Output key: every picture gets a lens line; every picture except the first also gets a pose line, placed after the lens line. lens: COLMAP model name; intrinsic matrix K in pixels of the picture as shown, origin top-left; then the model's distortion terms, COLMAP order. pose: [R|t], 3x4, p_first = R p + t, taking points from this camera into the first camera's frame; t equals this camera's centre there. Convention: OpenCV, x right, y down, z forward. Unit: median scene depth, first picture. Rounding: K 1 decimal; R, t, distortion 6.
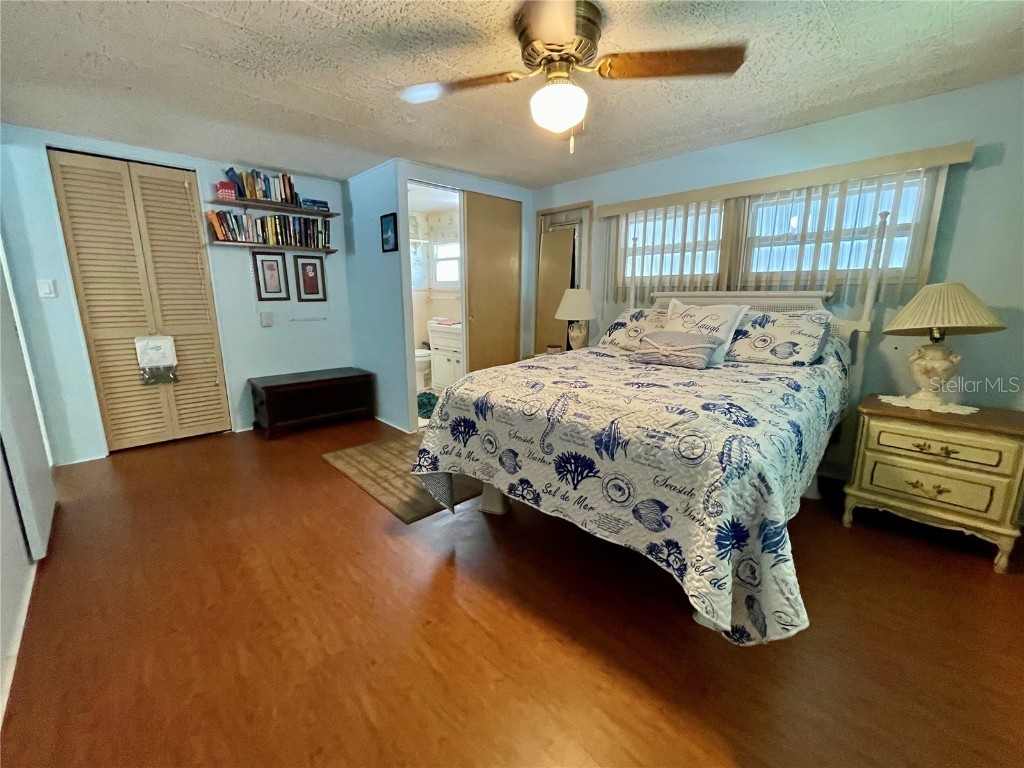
lens RADIAL K [[414.3, 0, 512.0], [0, 414.3, 384.0], [0, 0, 1]] dist [-0.011865, 0.007700]
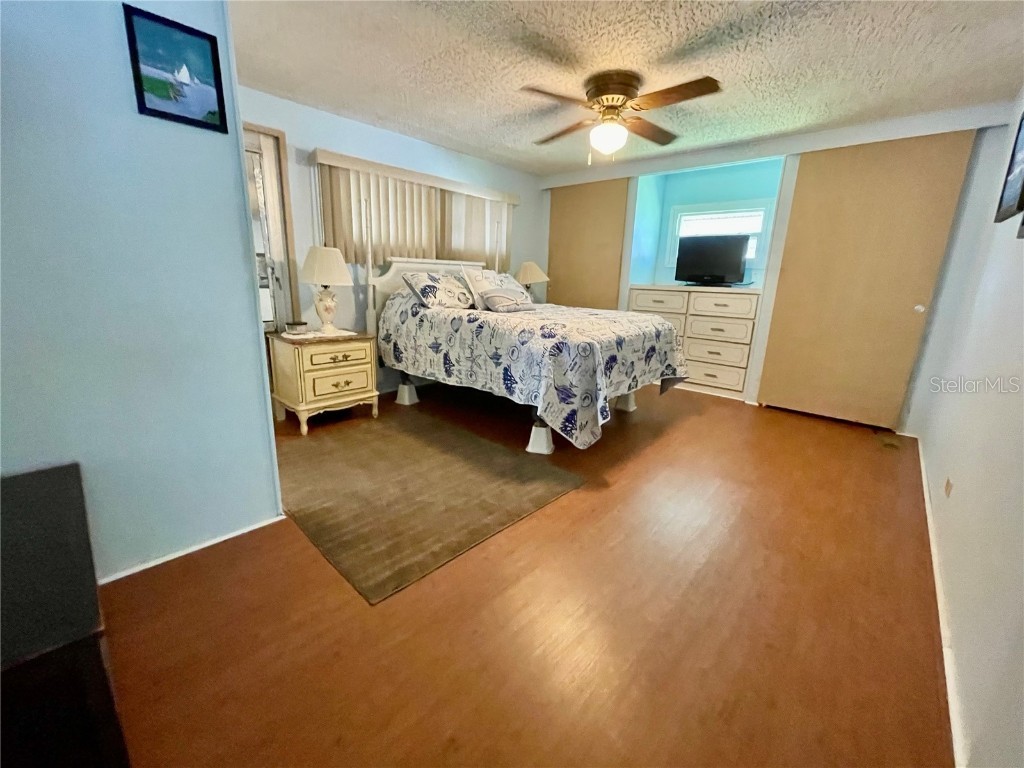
lens RADIAL K [[414.3, 0, 512.0], [0, 414.3, 384.0], [0, 0, 1]] dist [-0.011865, 0.007700]
pose [[-0.043146, -0.280276, 0.958949, -0.642116], [0.145144, 0.947901, 0.283578, -0.118847], [-0.988469, 0.151421, -0.000218, 0.594527]]
